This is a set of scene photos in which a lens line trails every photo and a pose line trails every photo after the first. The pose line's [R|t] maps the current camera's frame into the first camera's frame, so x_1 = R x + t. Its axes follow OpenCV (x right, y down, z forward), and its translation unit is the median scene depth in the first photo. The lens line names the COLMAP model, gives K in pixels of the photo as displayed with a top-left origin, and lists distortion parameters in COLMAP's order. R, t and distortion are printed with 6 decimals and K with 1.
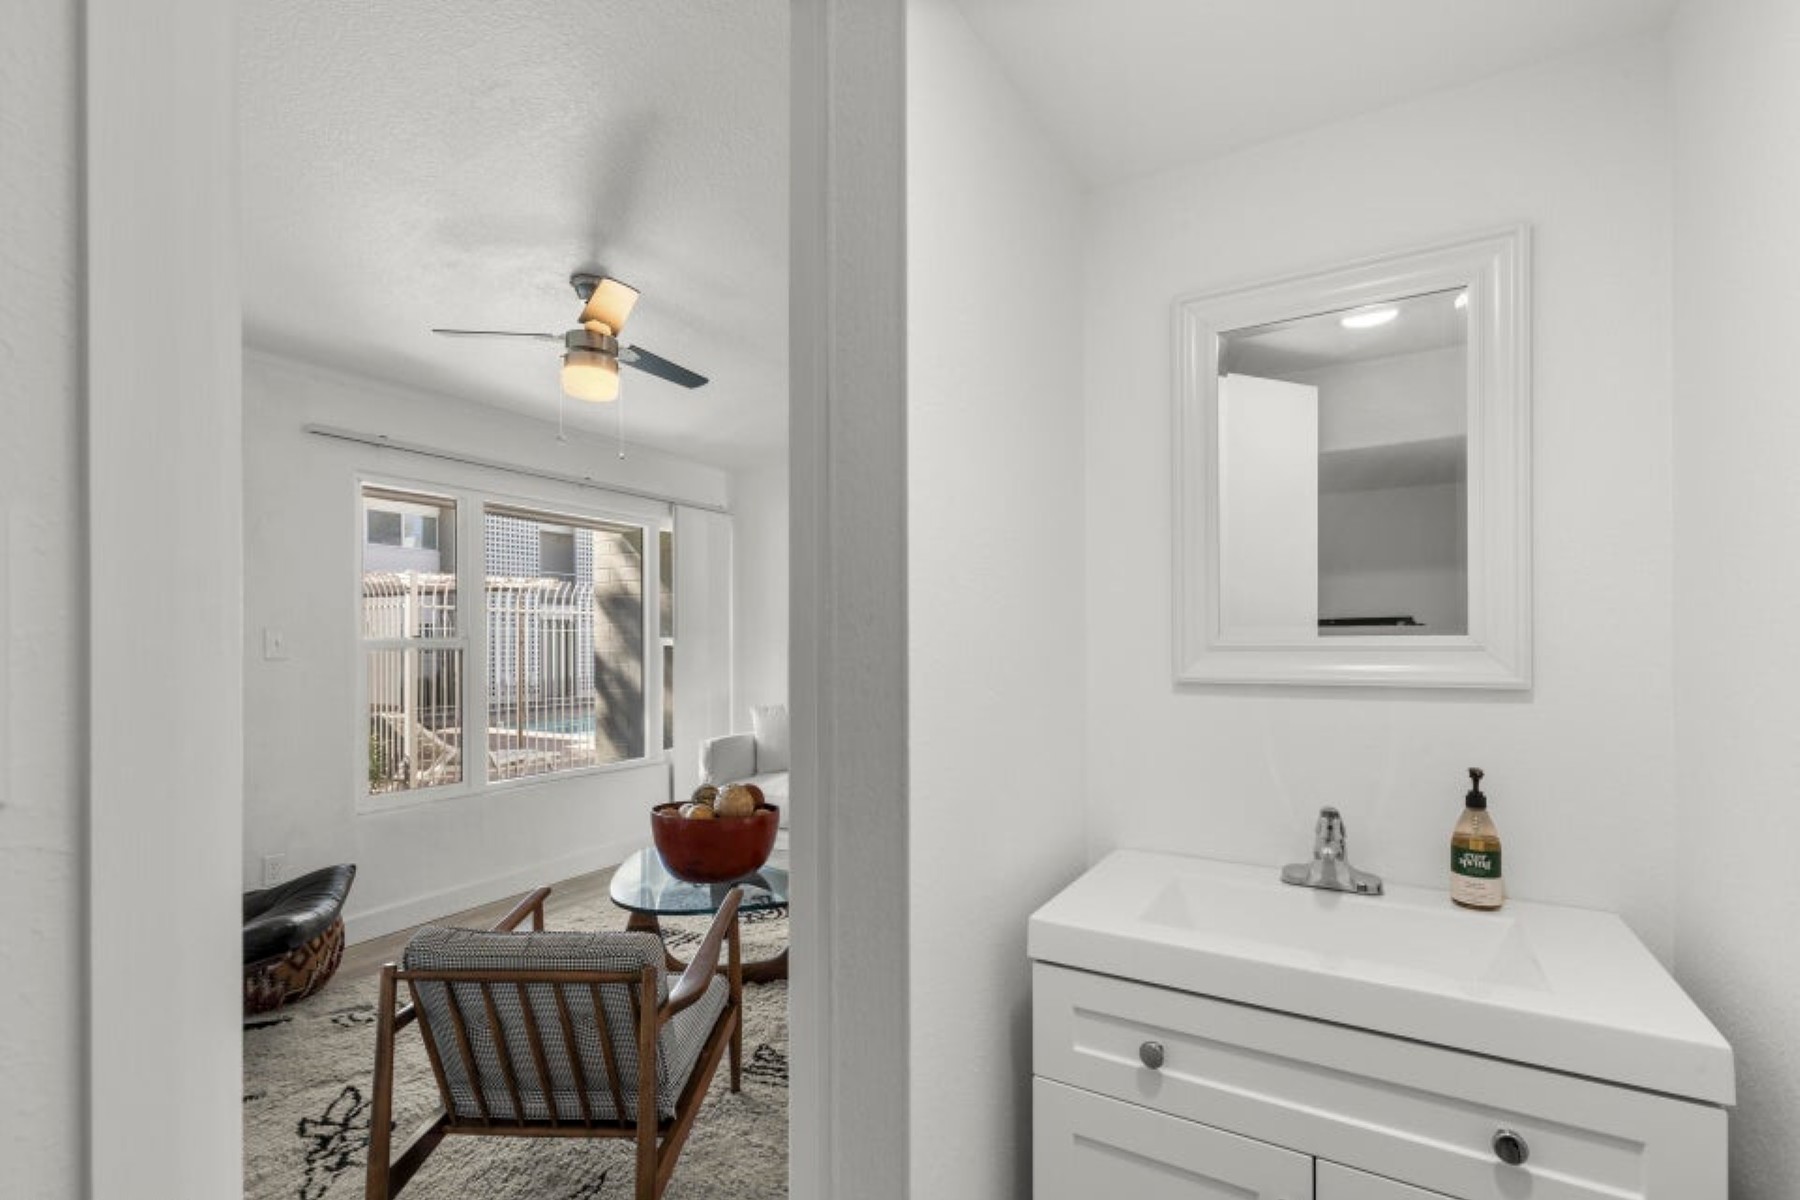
lens RADIAL K [[808.6, 0, 903.2], [0, 808.6, 651.9], [0, 0, 1]] dist [0.000888, 0.000087]
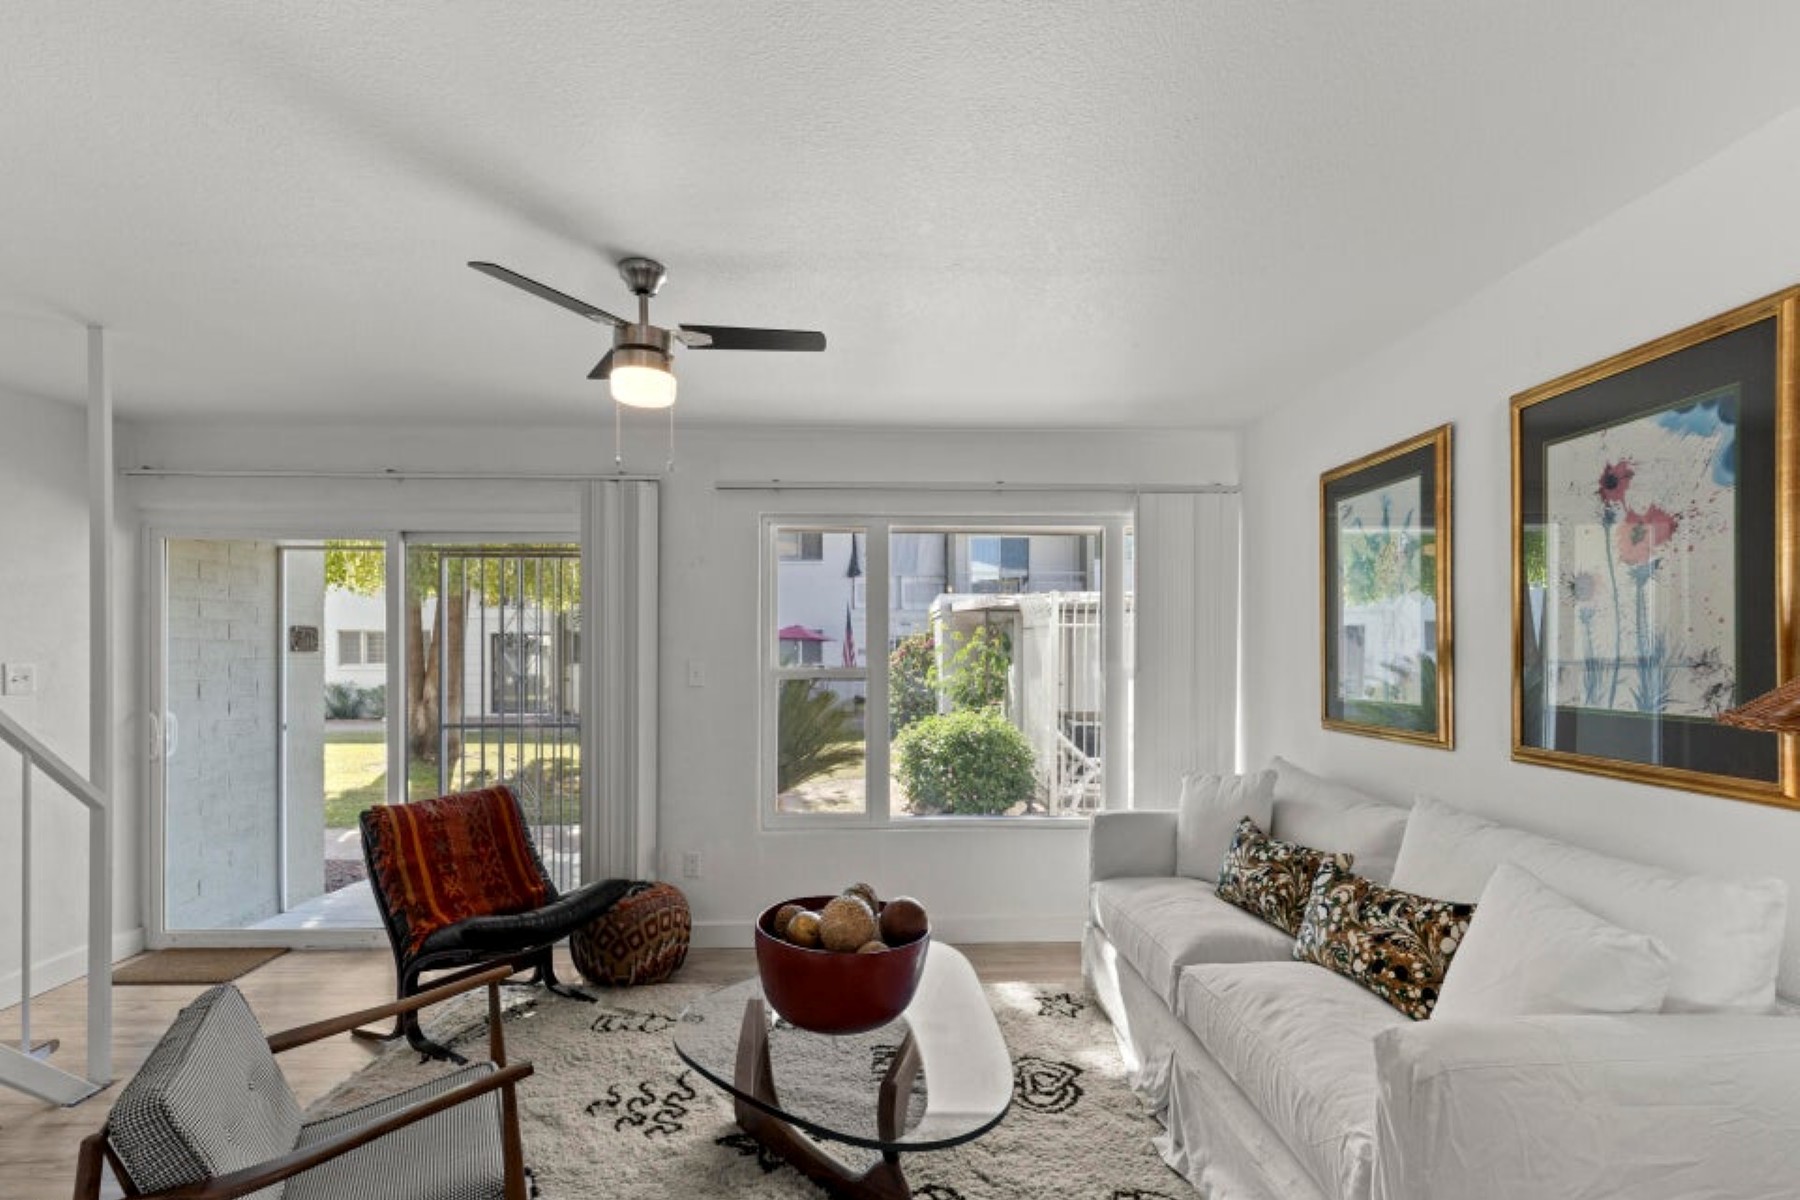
lens RADIAL K [[808.6, 0, 903.2], [0, 808.6, 651.9], [0, 0, 1]] dist [0.000888, 0.000087]
pose [[0.523235, 0.001652, -0.852187, 0.397927], [-0.005820, 0.999982, -0.001634, -0.043776], [0.852169, 0.005815, 0.523235, 0.645049]]
